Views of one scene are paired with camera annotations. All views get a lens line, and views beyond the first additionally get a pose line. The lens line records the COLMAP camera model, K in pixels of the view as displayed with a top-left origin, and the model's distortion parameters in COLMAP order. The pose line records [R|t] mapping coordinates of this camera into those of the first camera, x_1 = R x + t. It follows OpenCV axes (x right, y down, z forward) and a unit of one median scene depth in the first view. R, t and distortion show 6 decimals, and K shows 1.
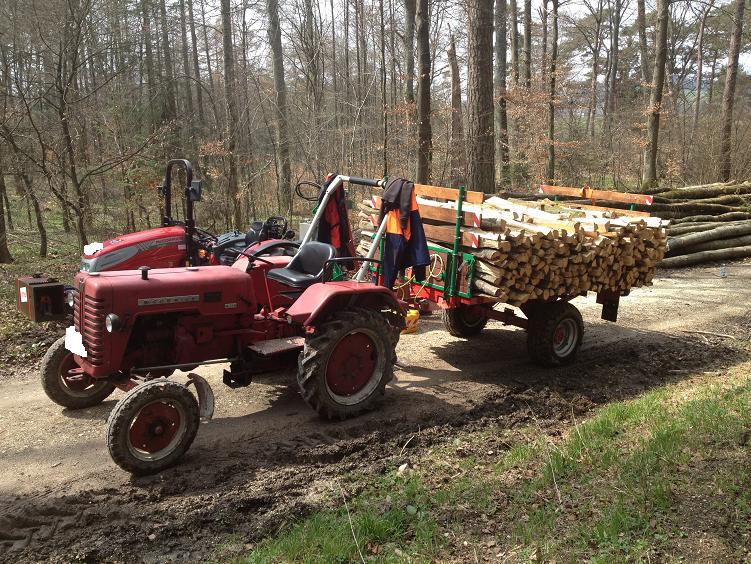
lens RADIAL K [[755.6, 0, 375.2], [0, 755.6, 281.0], [0, 0, 1]] dist [0.084033, 0.000000]
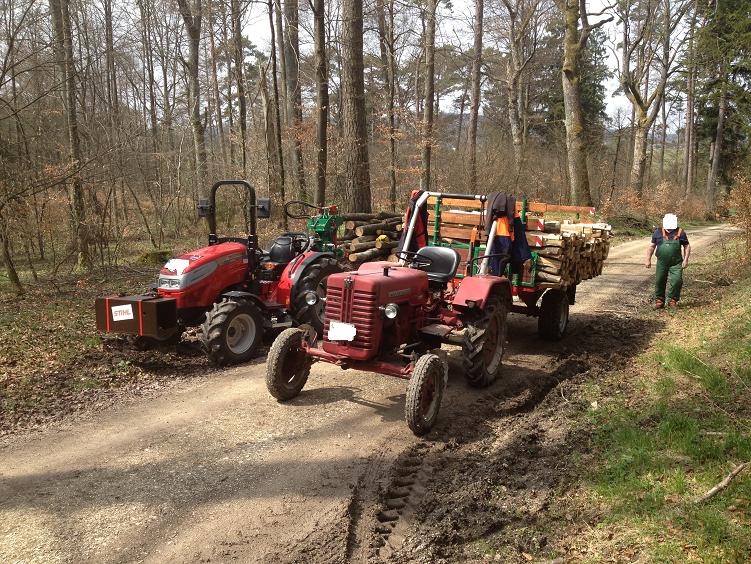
lens RADIAL K [[755.6, 0, 376.7], [0, 755.6, 282.7], [0, 0, 1]] dist [0.084033, 0.000000]
pose [[0.918315, -0.053806, 0.392176, -0.630787], [0.067439, 0.997501, -0.021058, 0.025669], [-0.390063, 0.045785, 0.919649, -0.072772]]
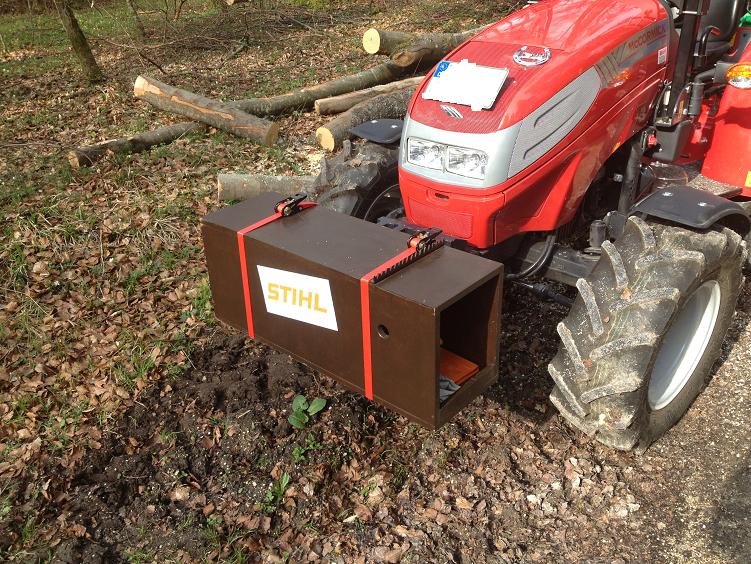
lens RADIAL K [[755.6, 0, 374.4], [0, 755.6, 282.2], [0, 0, 1]] dist [0.084033, 0.000000]
pose [[0.976995, -0.113636, 0.180467, -0.557441], [0.052243, 0.947958, 0.314079, -0.079435], [-0.206766, -0.297425, 0.932087, 0.855496]]
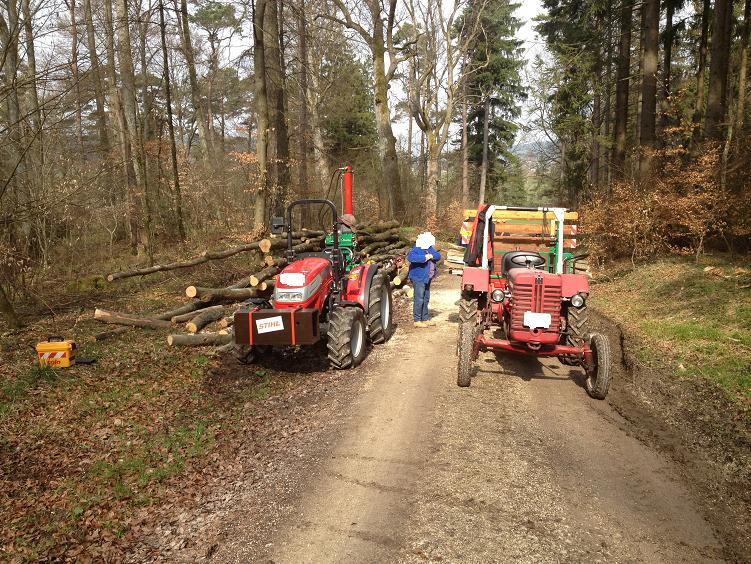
lens RADIAL K [[755.6, 0, 375.9], [0, 755.6, 282.7], [0, 0, 1]] dist [0.084033, 0.000000]
pose [[0.751216, -0.086391, 0.654378, -1.200467], [0.129581, 0.991408, -0.017871, -0.002563], [-0.647212, 0.098219, 0.755956, 0.101137]]
